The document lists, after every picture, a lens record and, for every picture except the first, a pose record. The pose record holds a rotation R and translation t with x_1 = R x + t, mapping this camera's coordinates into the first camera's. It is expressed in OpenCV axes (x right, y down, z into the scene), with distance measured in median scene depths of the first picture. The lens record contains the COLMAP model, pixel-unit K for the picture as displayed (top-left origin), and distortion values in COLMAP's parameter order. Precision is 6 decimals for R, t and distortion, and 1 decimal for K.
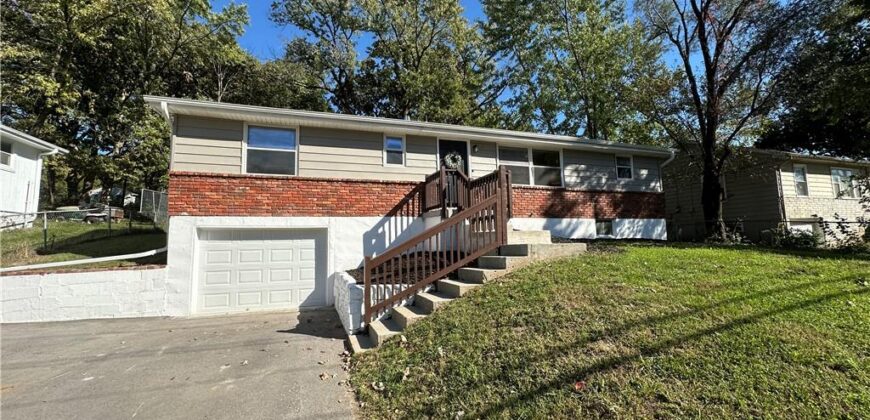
lens RADIAL K [[345.0, 0, 429.9], [0, 345.0, 210.8], [0, 0, 1]] dist [-0.002277, 0.000975]
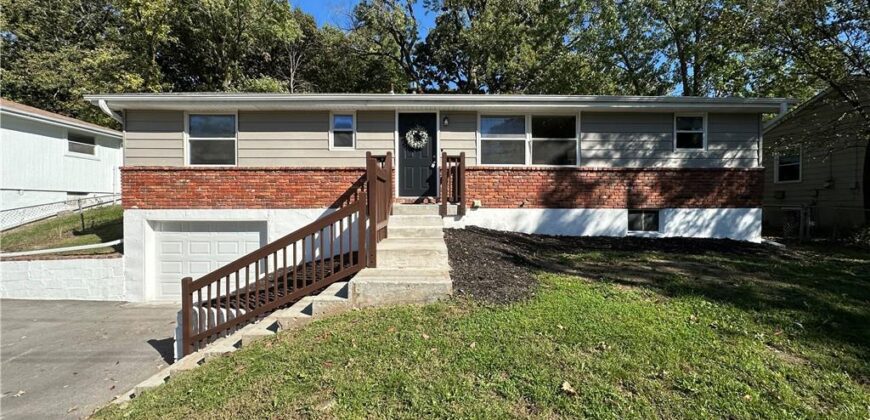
lens RADIAL K [[345.0, 0, 436.4], [0, 345.0, 211.0], [0, 0, 1]] dist [-0.002277, 0.000975]
pose [[0.950009, 0.024221, -0.311282, 0.395033], [0.012073, 0.993391, 0.114140, -0.071663], [0.311990, -0.112192, 0.943438, 0.238566]]
